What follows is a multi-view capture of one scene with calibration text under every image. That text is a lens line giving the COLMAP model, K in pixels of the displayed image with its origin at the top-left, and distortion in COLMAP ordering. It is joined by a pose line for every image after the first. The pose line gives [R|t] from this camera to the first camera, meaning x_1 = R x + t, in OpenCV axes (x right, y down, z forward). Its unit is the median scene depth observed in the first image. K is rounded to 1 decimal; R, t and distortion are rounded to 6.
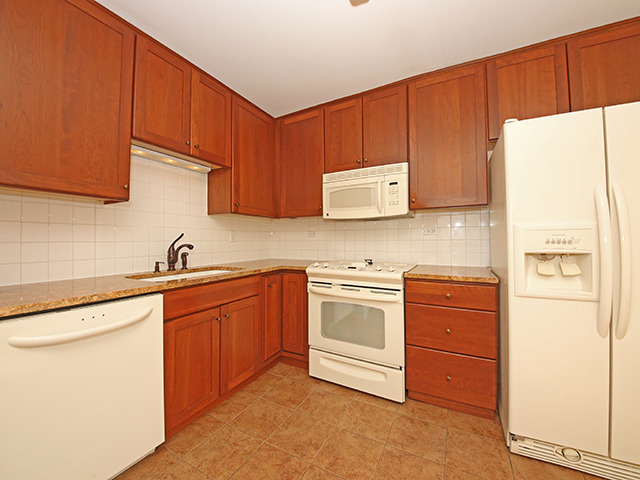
lens RADIAL K [[254.2, 0, 319.5], [0, 254.2, 238.1], [0, 0, 1]] dist [-0.004742, -0.003767]
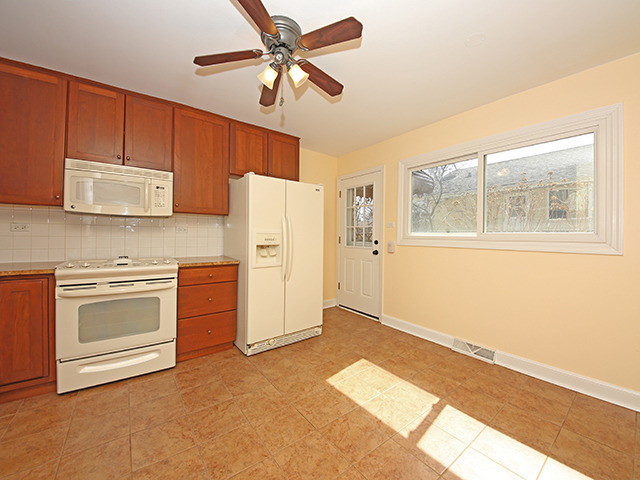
lens RADIAL K [[254.2, 0, 319.7], [0, 254.2, 235.9], [0, 0, 1]] dist [-0.004742, -0.003767]
pose [[0.431768, 0.002842, 0.901980, -0.480460], [-0.025792, 0.999625, 0.009196, -0.030144], [-0.901616, -0.027234, 0.431679, -0.171758]]
